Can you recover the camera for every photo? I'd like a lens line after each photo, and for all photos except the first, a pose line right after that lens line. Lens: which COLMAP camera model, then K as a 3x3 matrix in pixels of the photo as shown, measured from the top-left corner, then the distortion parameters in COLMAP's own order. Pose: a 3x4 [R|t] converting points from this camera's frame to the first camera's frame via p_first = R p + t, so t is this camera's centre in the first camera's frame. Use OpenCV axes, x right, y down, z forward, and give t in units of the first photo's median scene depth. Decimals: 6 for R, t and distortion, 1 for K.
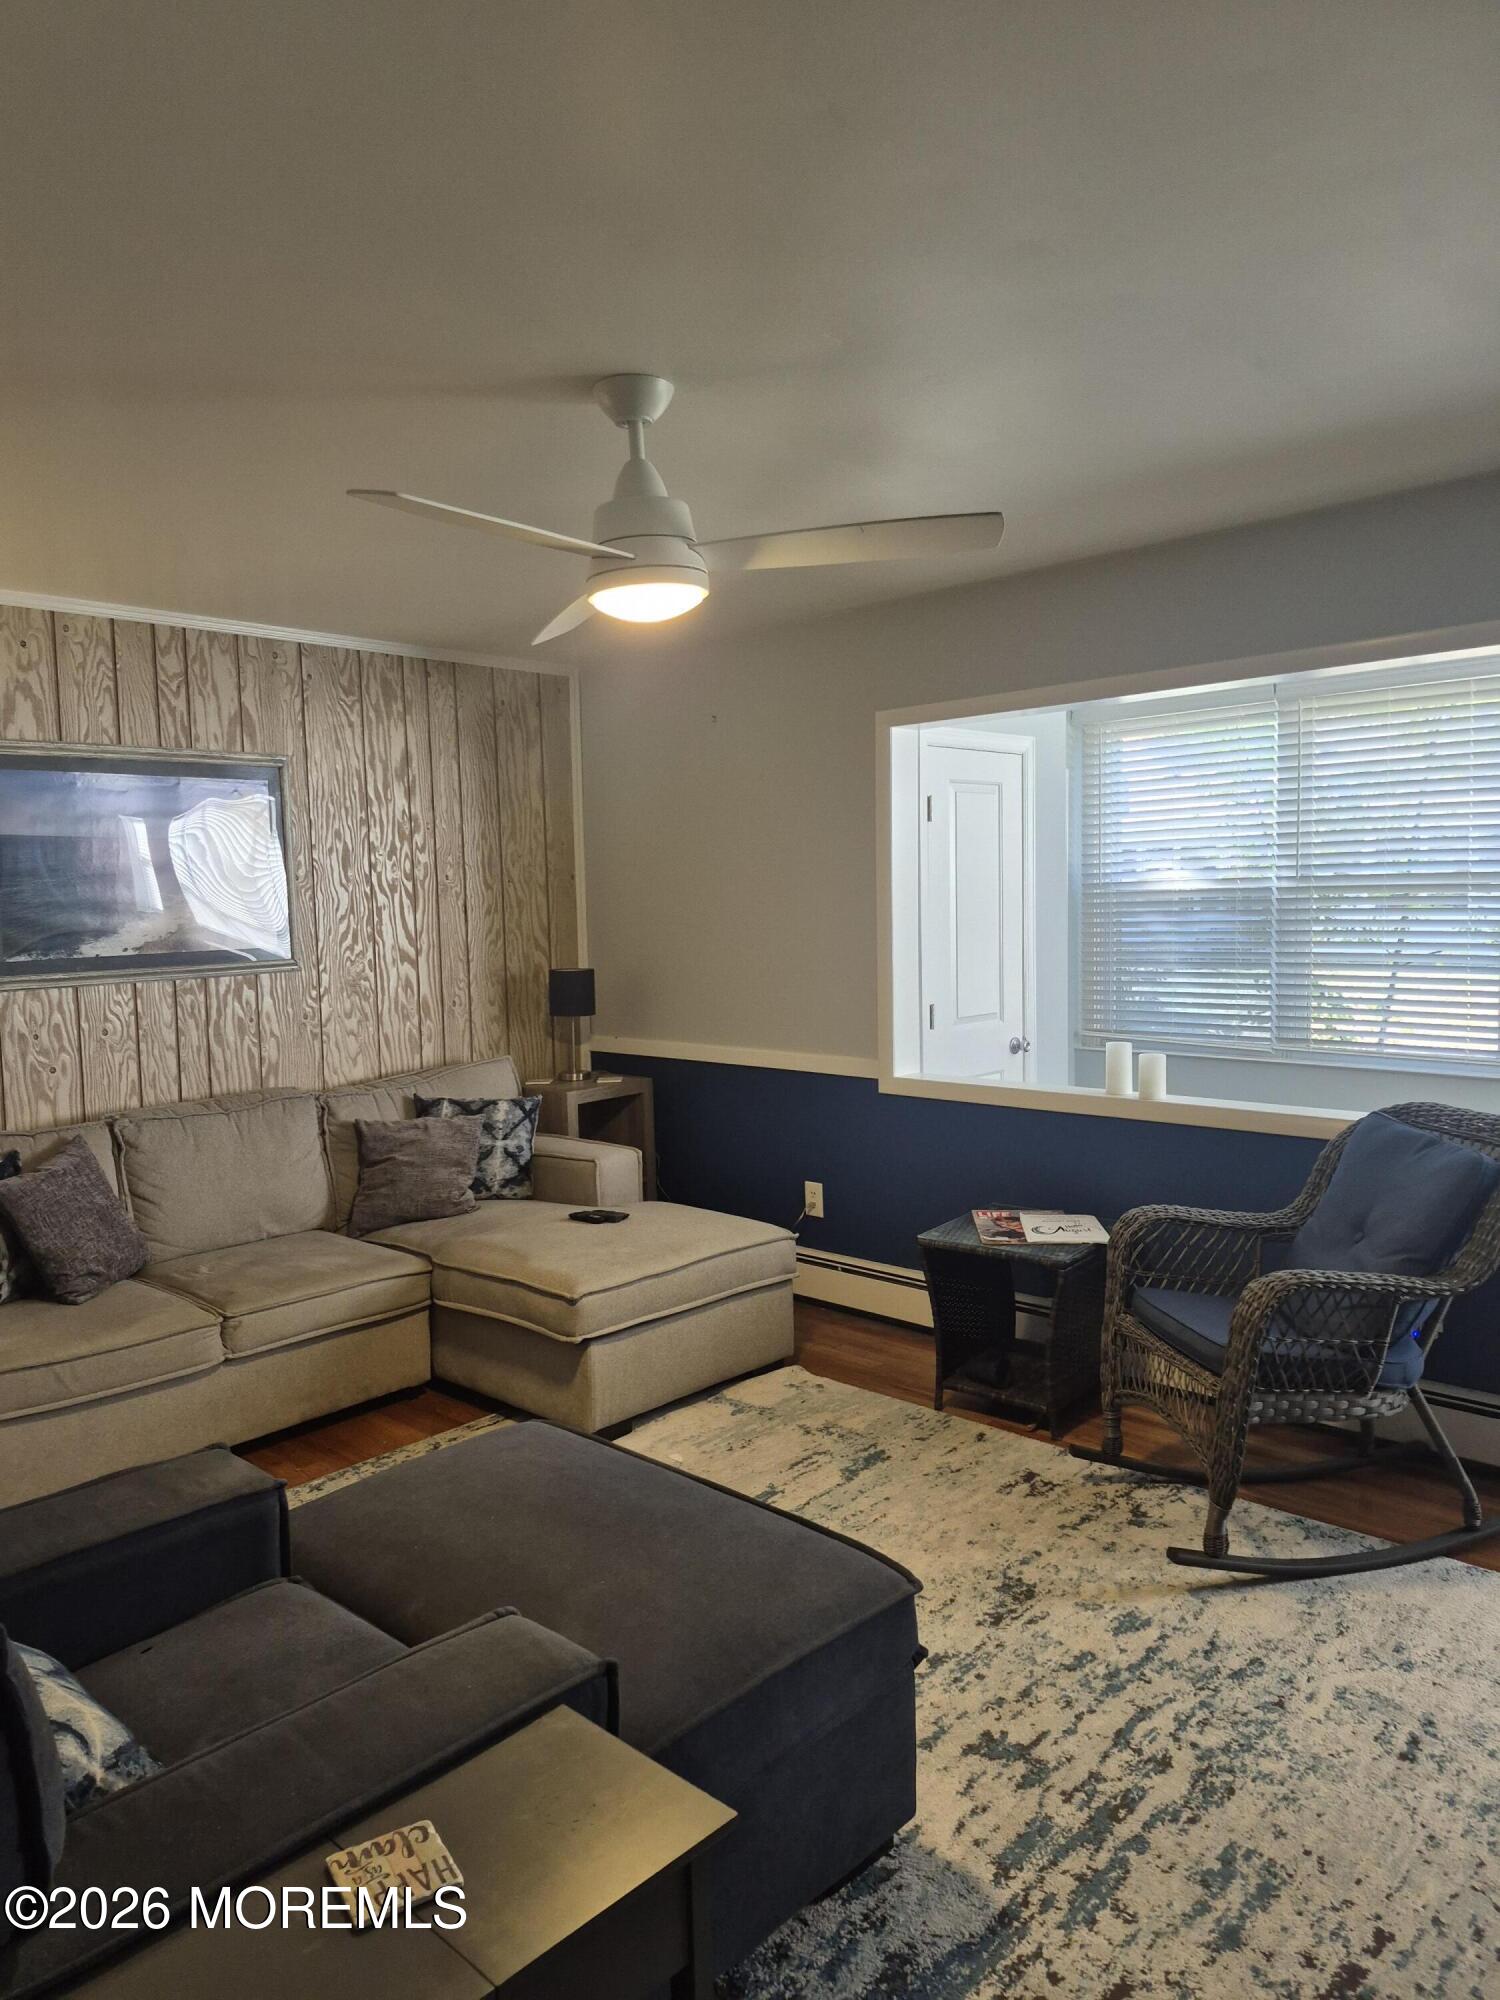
lens RADIAL K [[1387.0, 0, 749.6], [0, 1387.0, 1005.5], [0, 0, 1]] dist [0.037527, -0.019854]
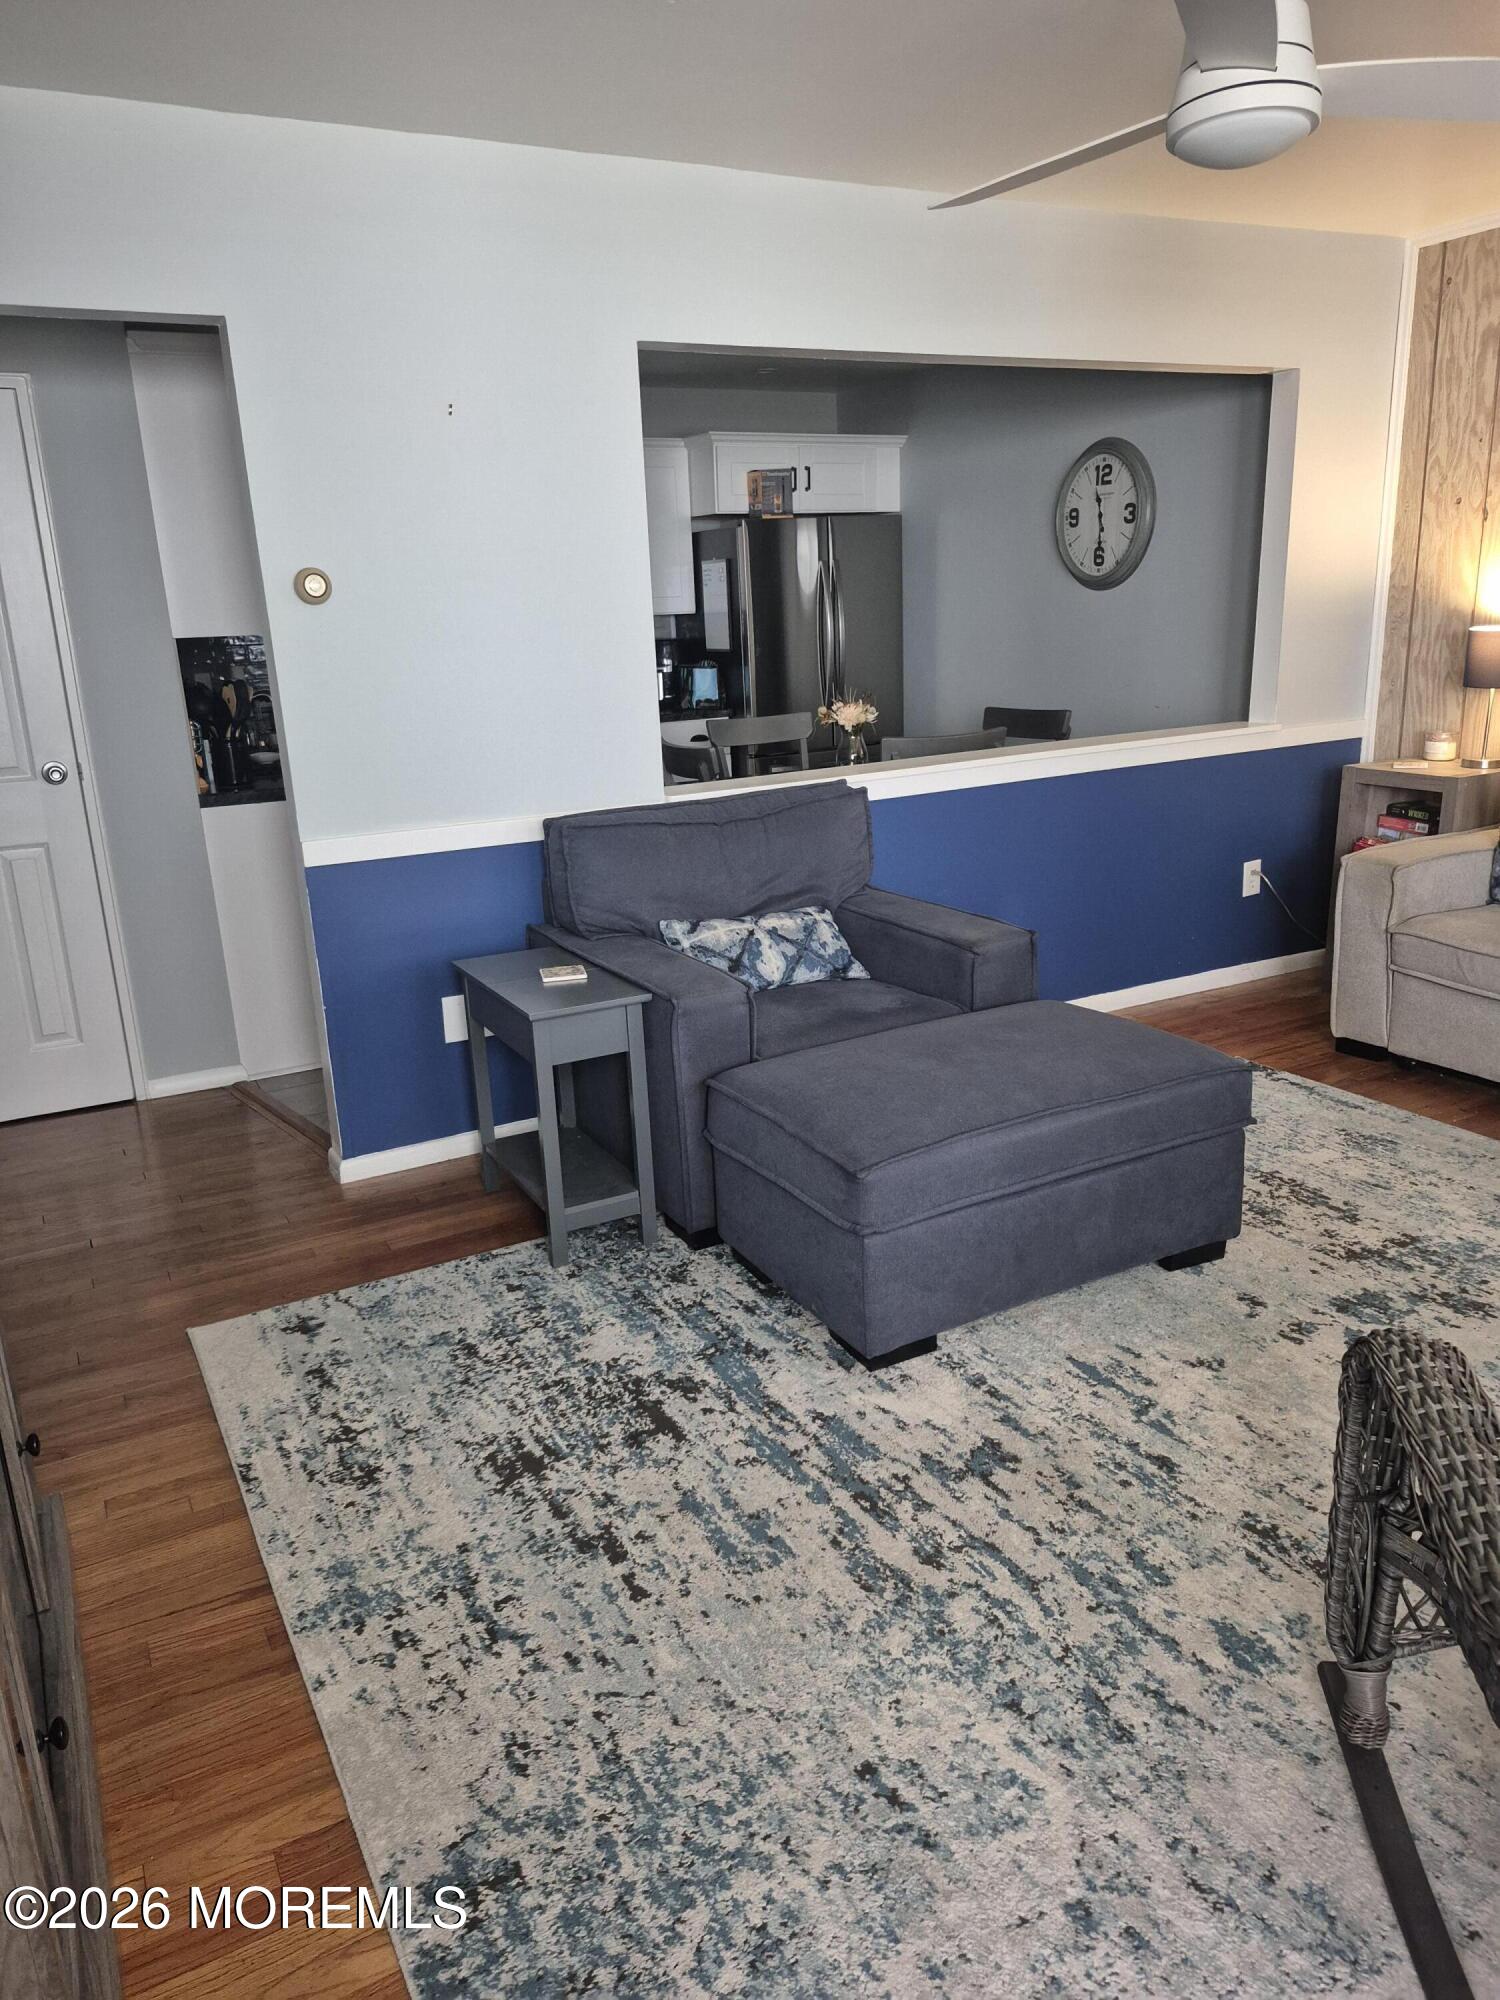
lens RADIAL K [[1387.0, 0, 739.5], [0, 1387.0, 1008.2], [0, 0, 1]] dist [0.037527, -0.019854]
pose [[-0.320675, 0.296174, -0.899693, 1.090063], [-0.027455, 0.946550, 0.321385, -0.073050], [0.946791, 0.127762, -0.295404, 1.174450]]
